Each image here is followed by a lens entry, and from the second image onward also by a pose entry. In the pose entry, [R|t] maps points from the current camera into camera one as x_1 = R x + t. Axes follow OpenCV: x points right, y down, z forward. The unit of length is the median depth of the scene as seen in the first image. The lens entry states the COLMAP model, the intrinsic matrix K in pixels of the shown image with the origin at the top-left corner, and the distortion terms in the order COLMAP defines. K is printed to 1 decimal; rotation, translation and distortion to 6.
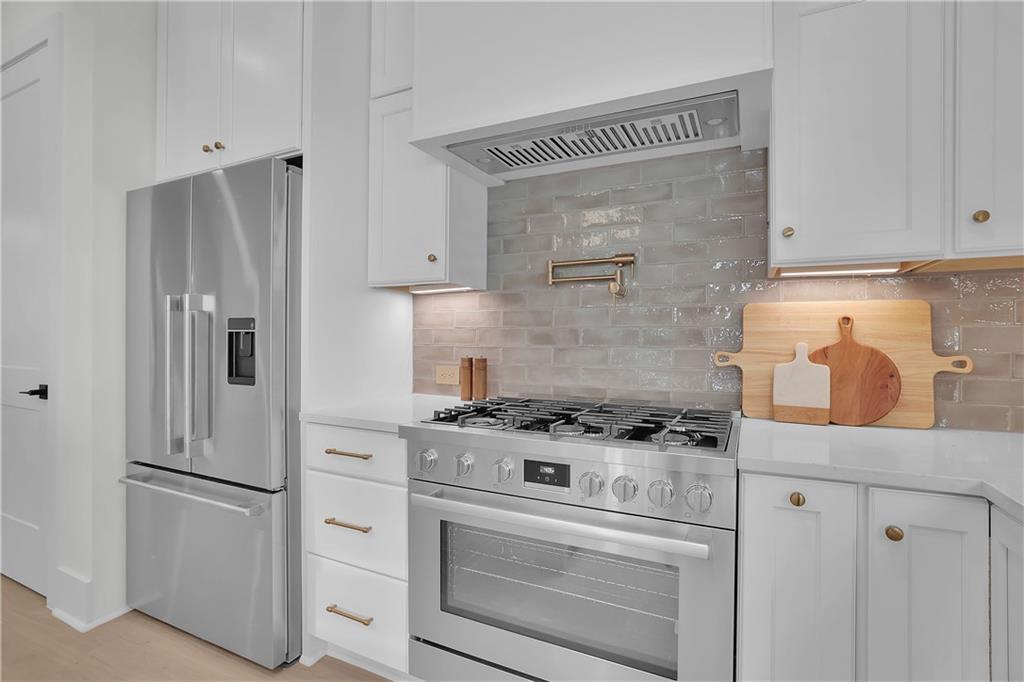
lens RADIAL K [[491.7, 0, 515.2], [0, 491.7, 340.3], [0, 0, 1]] dist [-0.006600, -0.000063]
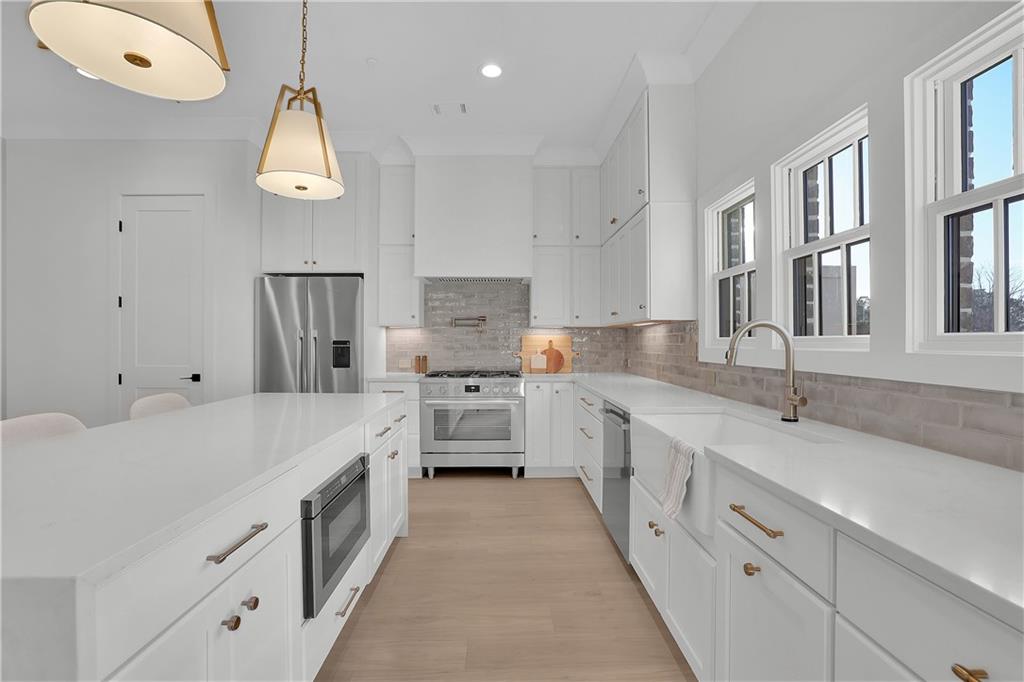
lens RADIAL K [[456.9, 0, 510.6], [0, 456.9, 341.7], [0, 0, 1]] dist [-0.010713, -0.000158]
pose [[0.892028, -0.003786, 0.451965, -0.899499], [0.006287, 0.999972, -0.004031, -0.027818], [-0.451937, 0.006437, 0.892026, -1.530454]]
